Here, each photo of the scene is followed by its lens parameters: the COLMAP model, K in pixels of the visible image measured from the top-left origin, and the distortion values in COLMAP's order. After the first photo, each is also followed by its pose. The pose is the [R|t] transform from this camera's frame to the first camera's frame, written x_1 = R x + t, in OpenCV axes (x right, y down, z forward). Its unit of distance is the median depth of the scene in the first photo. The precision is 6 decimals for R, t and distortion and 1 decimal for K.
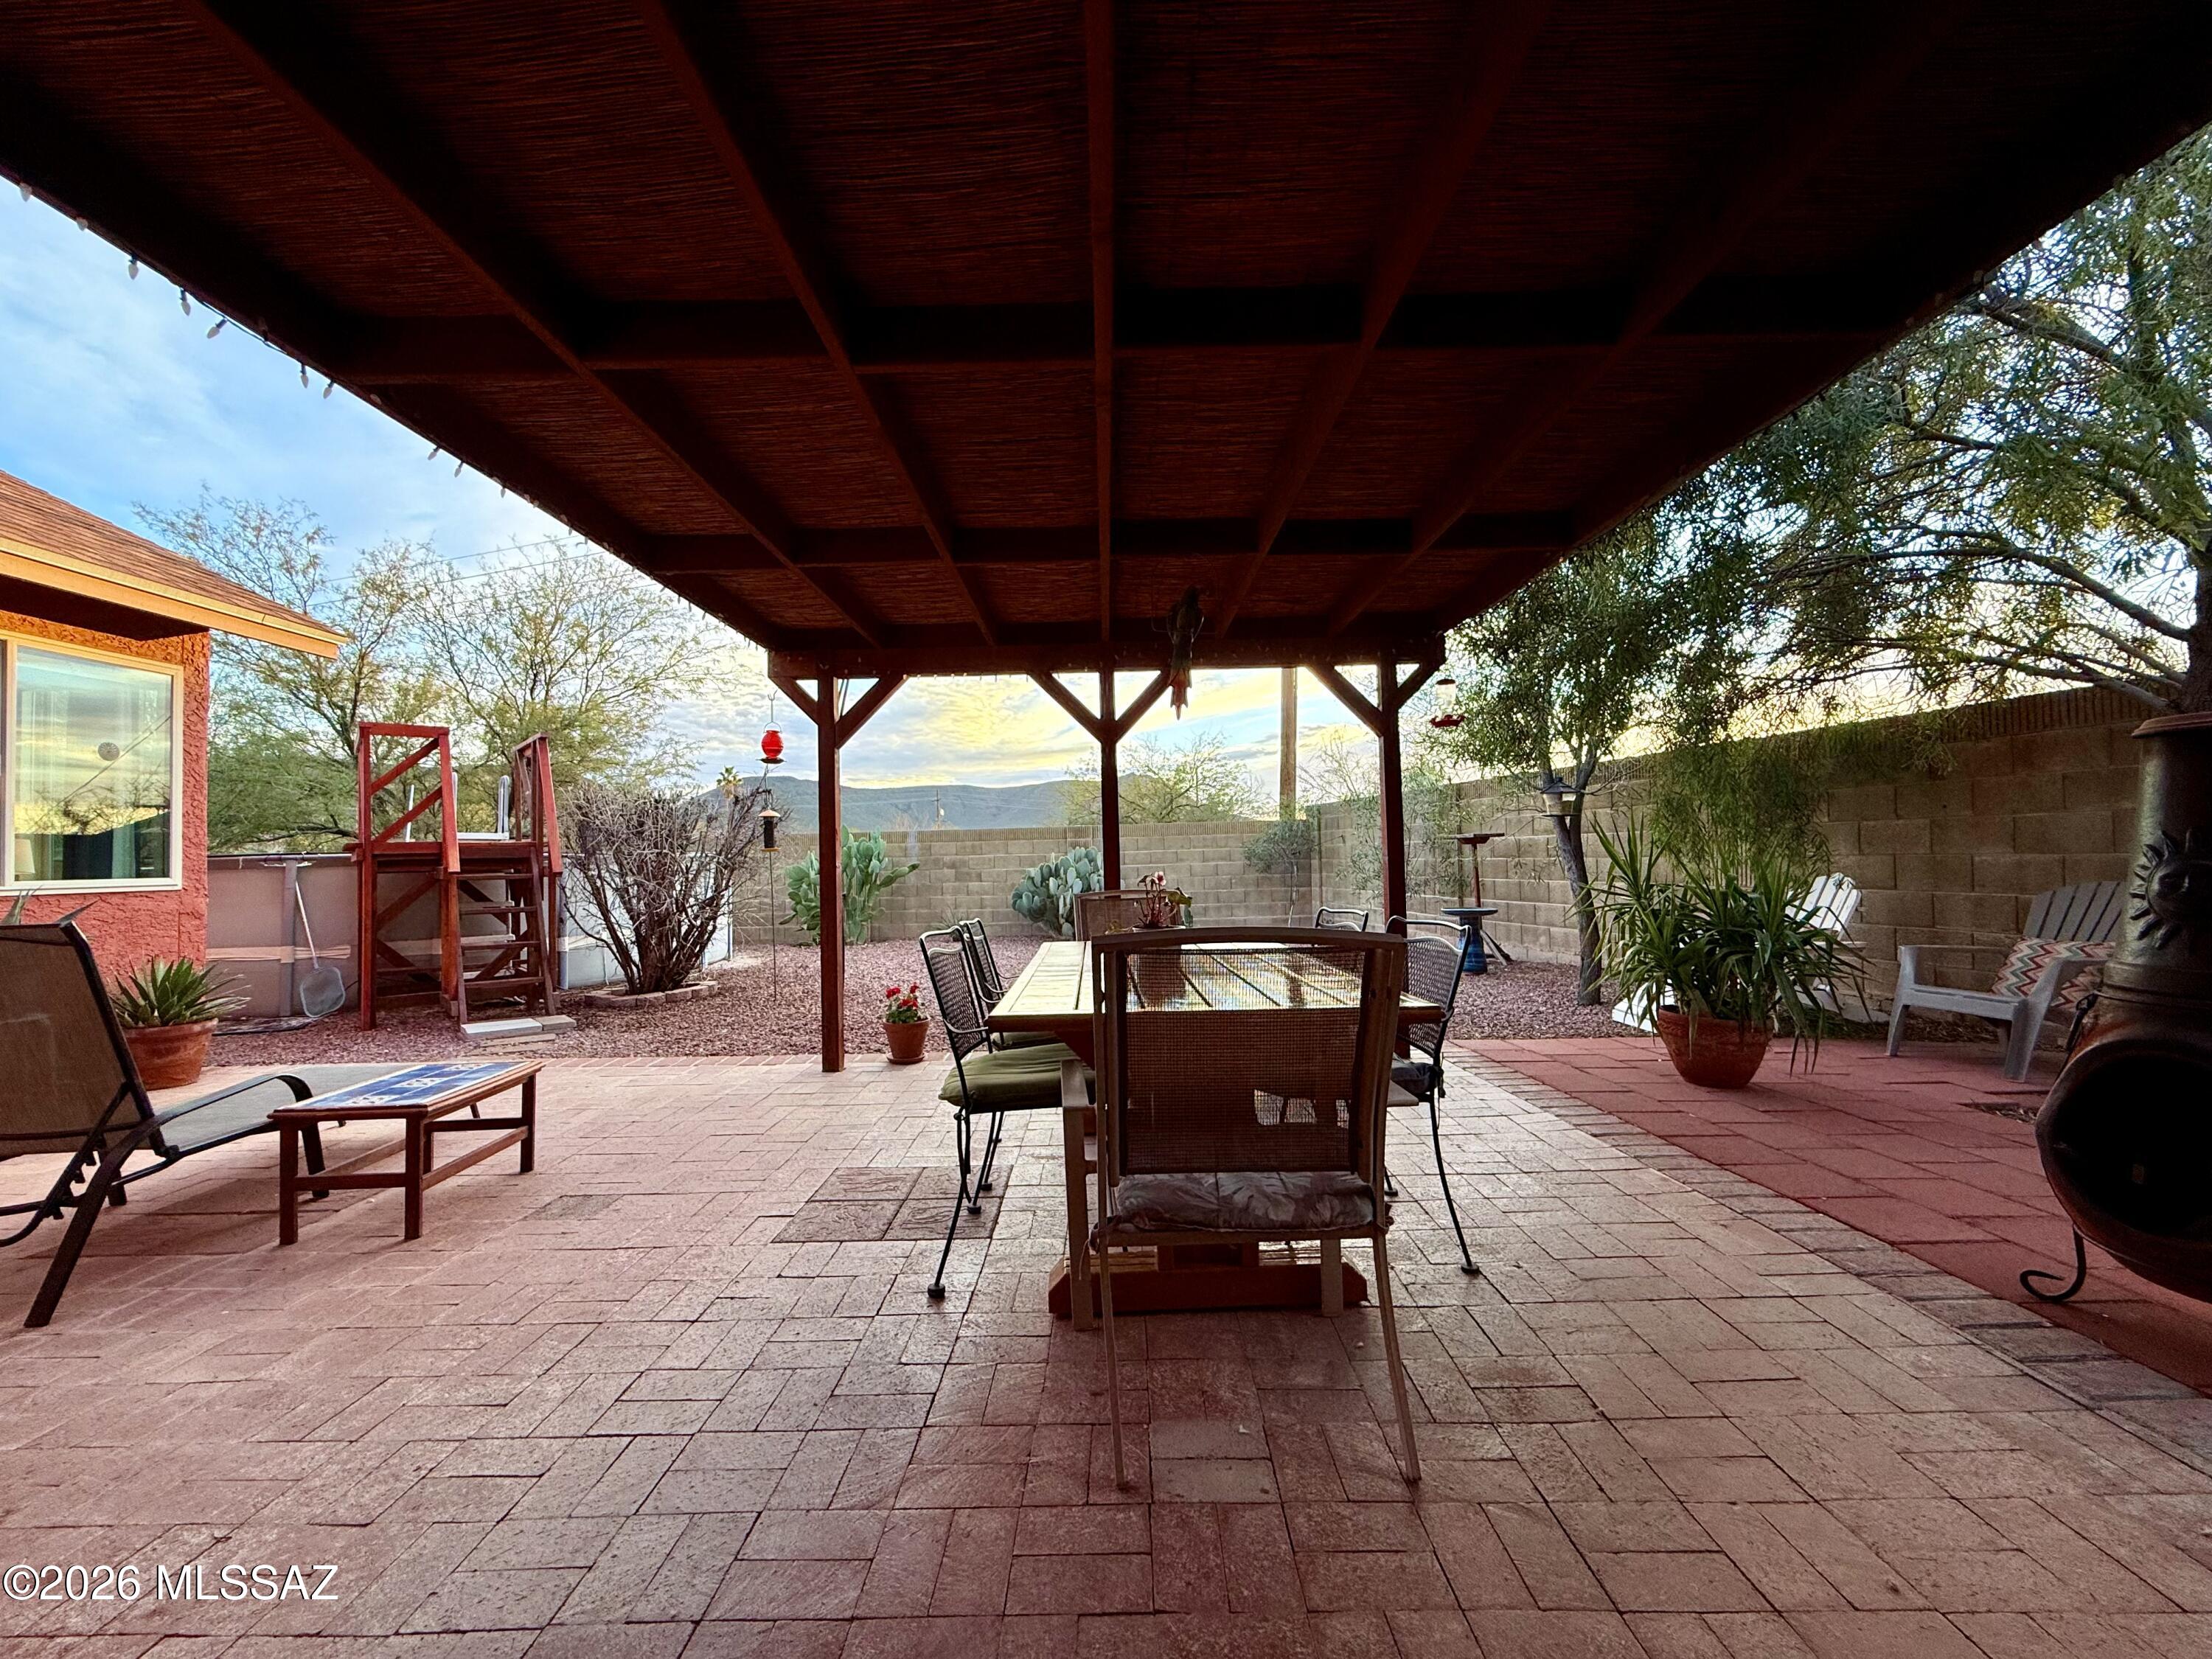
lens RADIAL K [[885.8, 0, 1109.5], [0, 885.8, 834.8], [0, 0, 1]] dist [-0.001338, 0.001026]
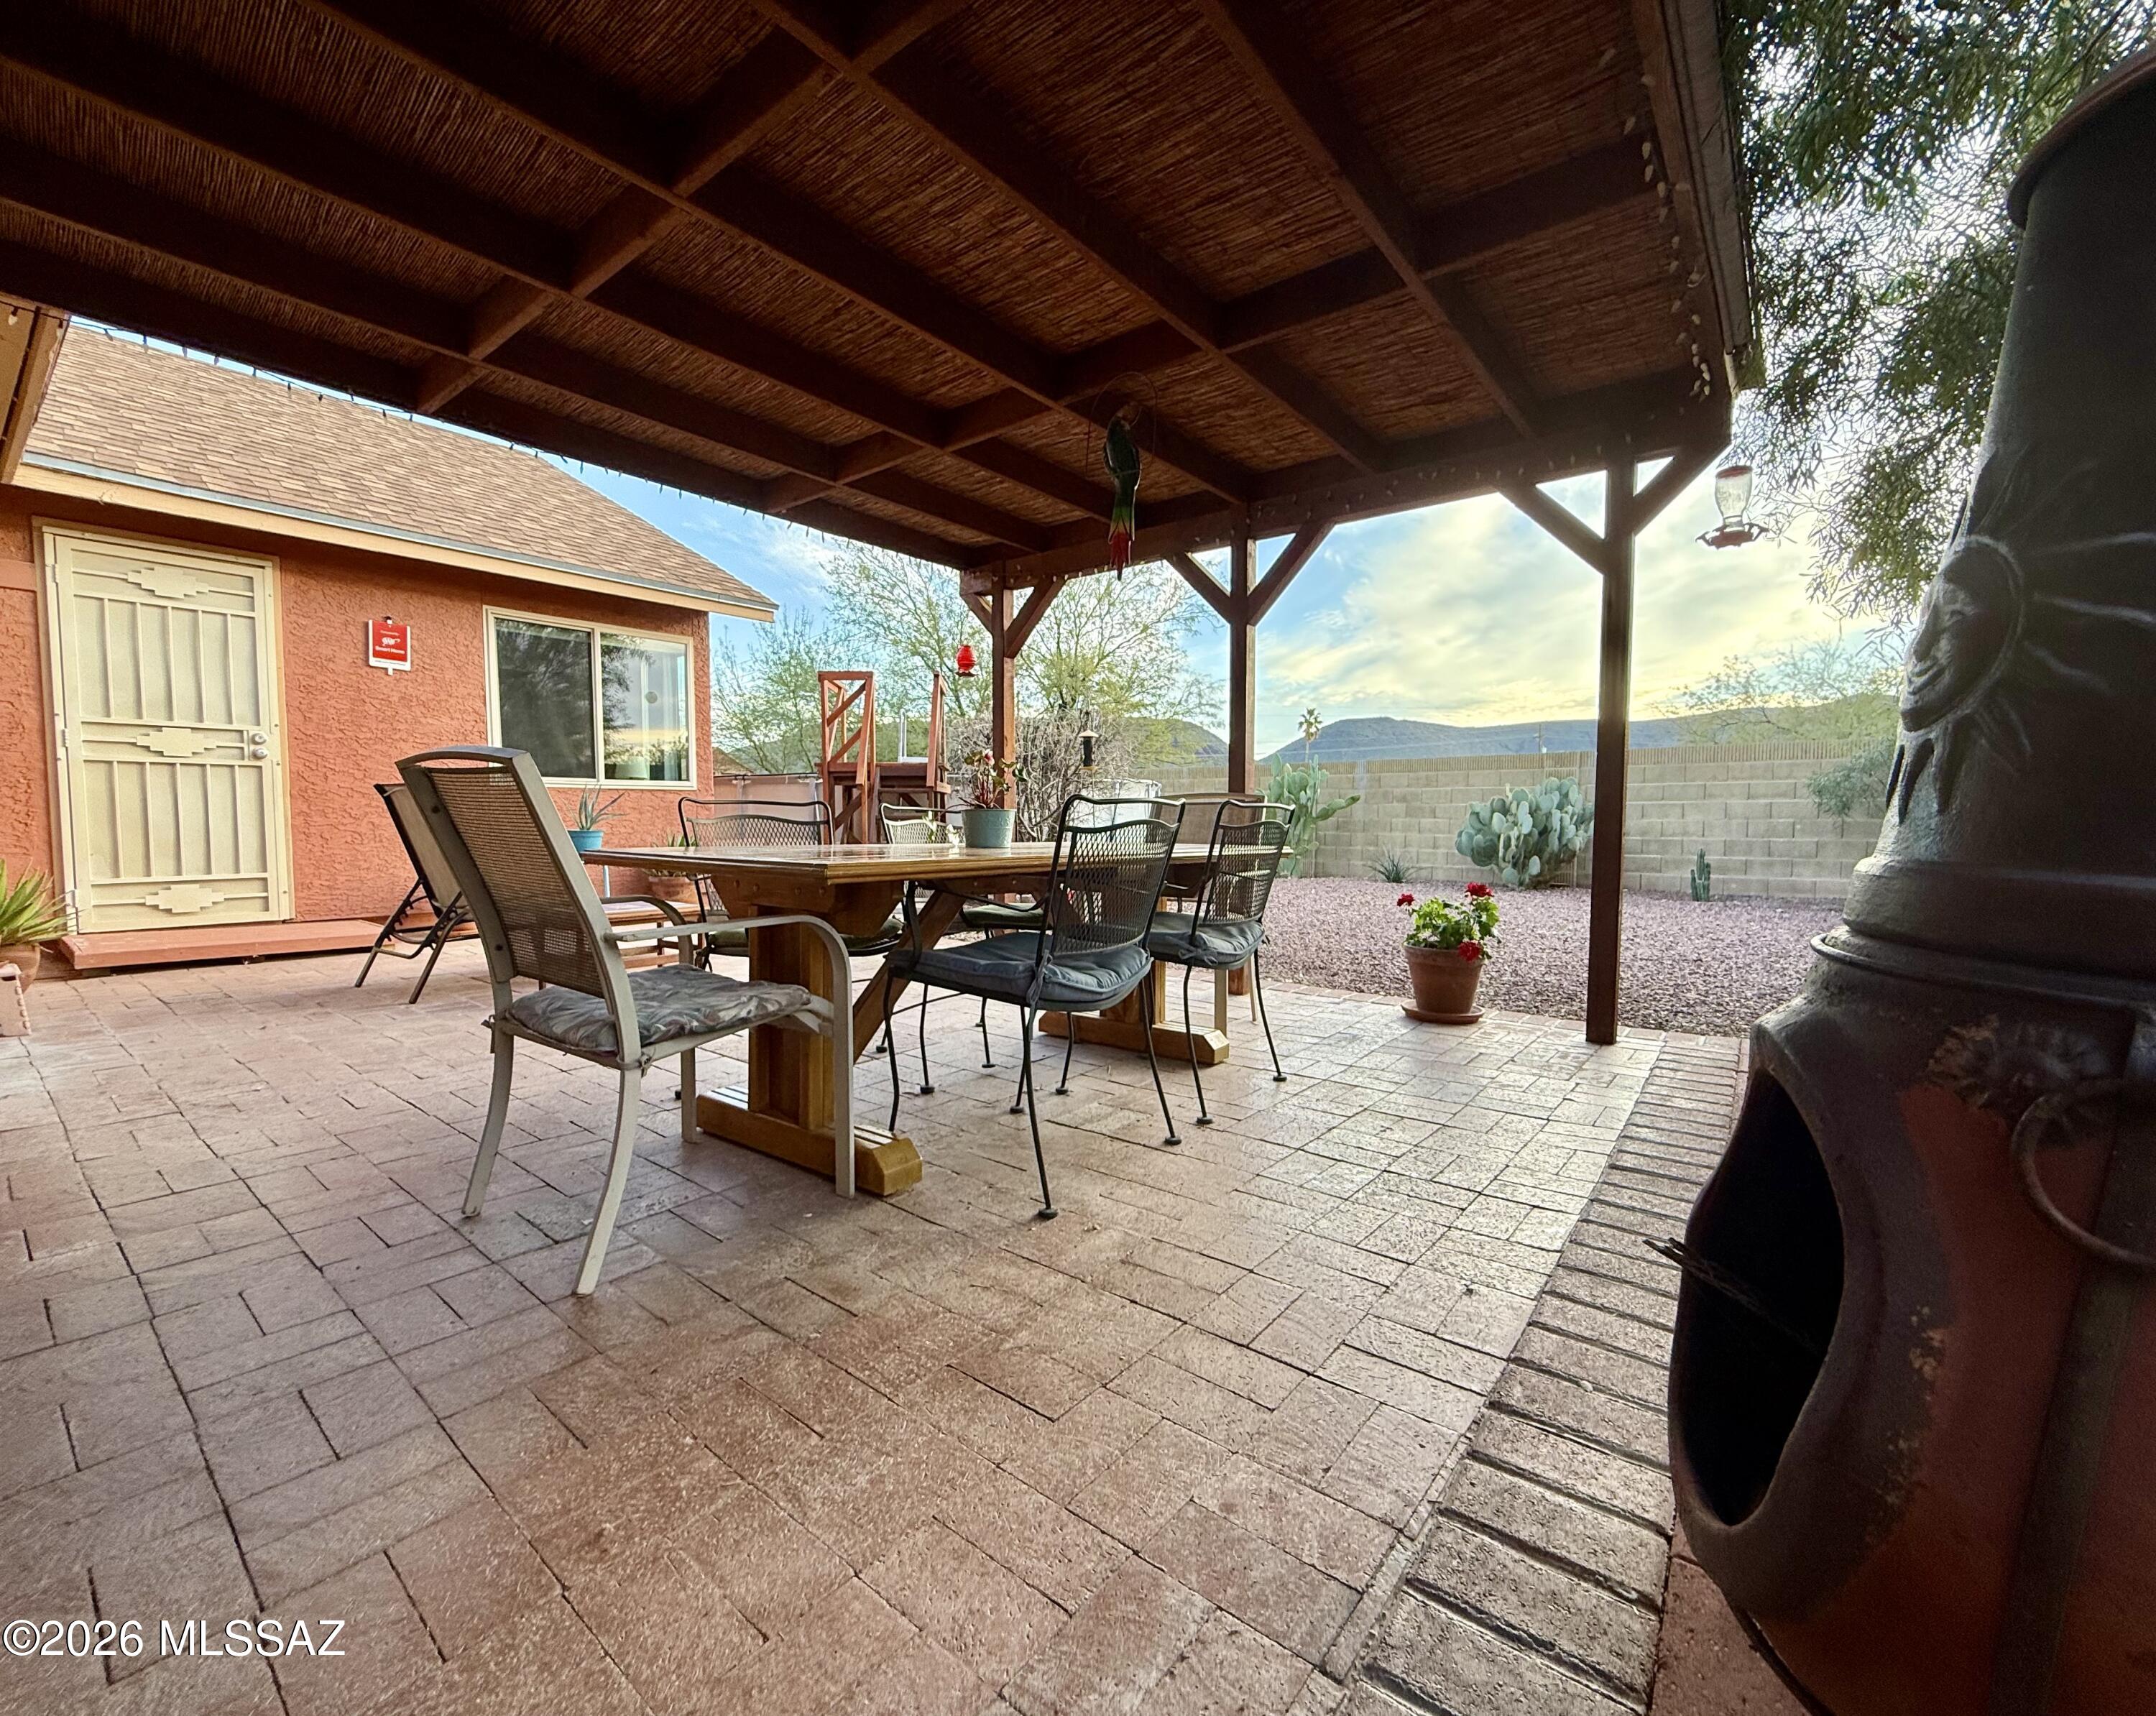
lens RADIAL K [[932.0, 0, 1079.5], [0, 932.0, 860.2], [0, 0, 1]] dist [-0.000906, 0.000117]
pose [[0.780282, 0.055416, -0.622968, 0.454260], [-0.001586, 0.996239, 0.086634, 0.044190], [0.625426, -0.066611, 0.777435, 0.178686]]
